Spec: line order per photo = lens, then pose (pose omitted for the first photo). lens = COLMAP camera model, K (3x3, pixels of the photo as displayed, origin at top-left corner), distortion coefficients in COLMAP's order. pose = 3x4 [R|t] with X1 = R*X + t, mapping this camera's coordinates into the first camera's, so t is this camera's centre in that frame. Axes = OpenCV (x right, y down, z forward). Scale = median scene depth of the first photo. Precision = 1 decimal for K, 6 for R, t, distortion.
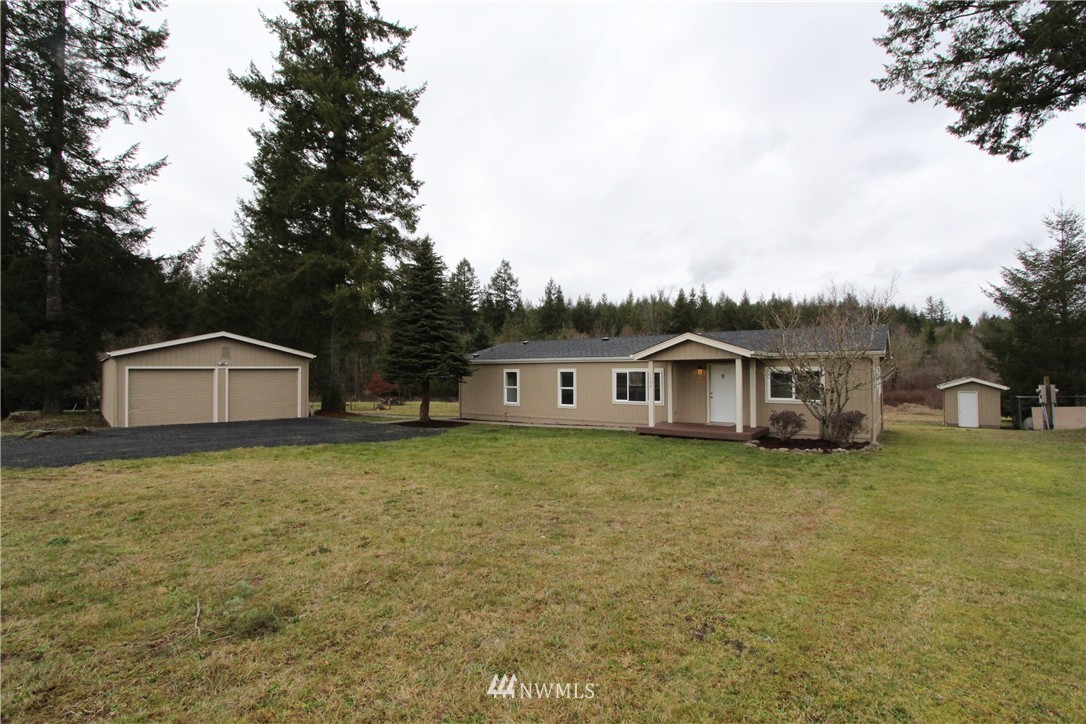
lens RADIAL K [[505.8, 0, 519.9], [0, 505.8, 366.1], [0, 0, 1]] dist [-0.004029, -0.000186]
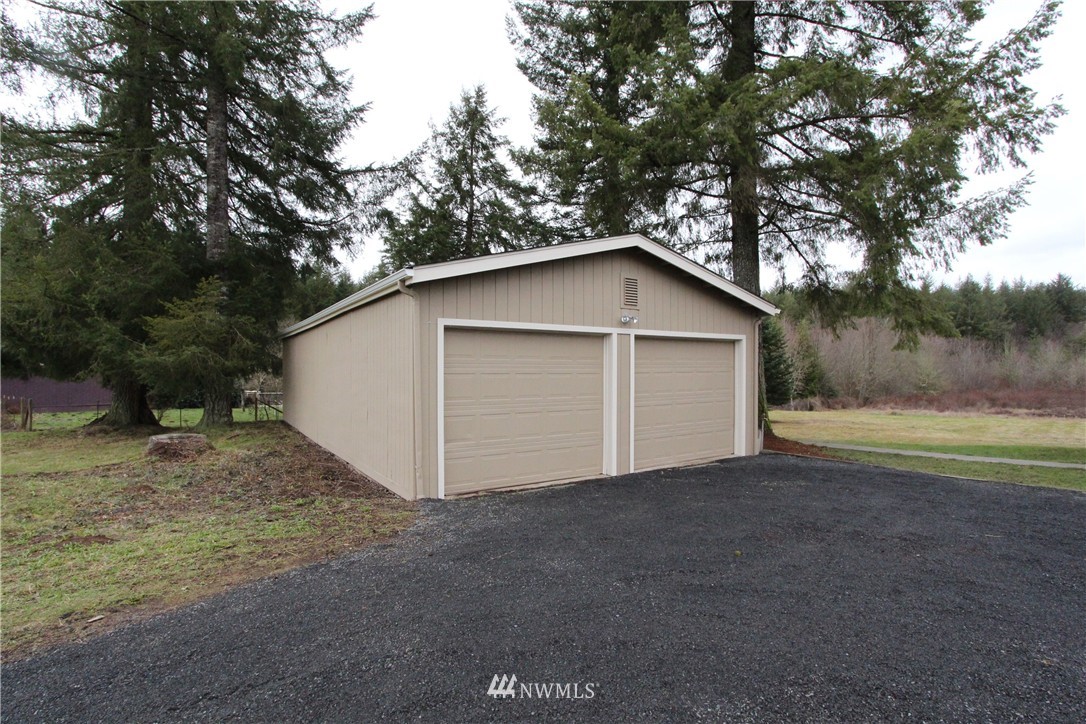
lens RADIAL K [[533.7, 0, 533.4], [0, 533.7, 367.4], [0, 0, 1]] dist [-0.001147, -0.000104]
pose [[0.984060, 0.003043, -0.177813, -0.568385], [-0.001666, 0.999967, 0.007890, 0.026874], [0.177832, -0.007468, 0.984033, 0.571581]]
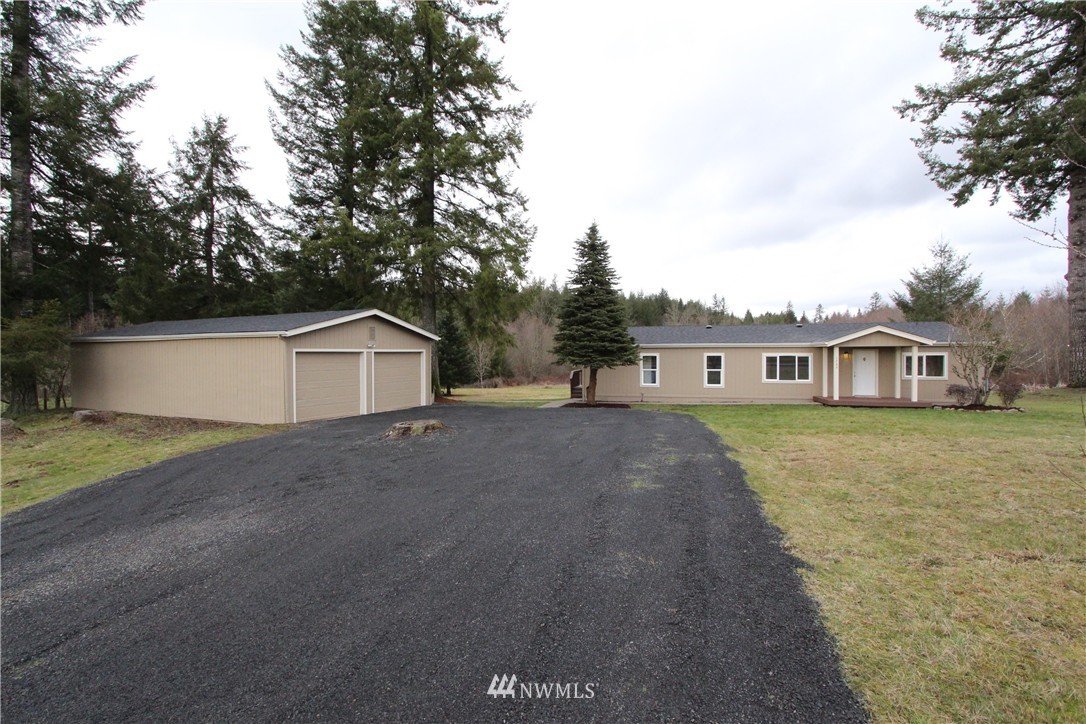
lens RADIAL K [[506.2, 0, 542.5], [0, 506.2, 357.8], [0, 0, 1]] dist [-0.004390, -0.000446]
pose [[0.933174, -0.000969, 0.359423, -0.606788], [-0.005119, 0.999859, 0.015987, 0.000366], [-0.359388, -0.016758, 0.933038, 0.078912]]
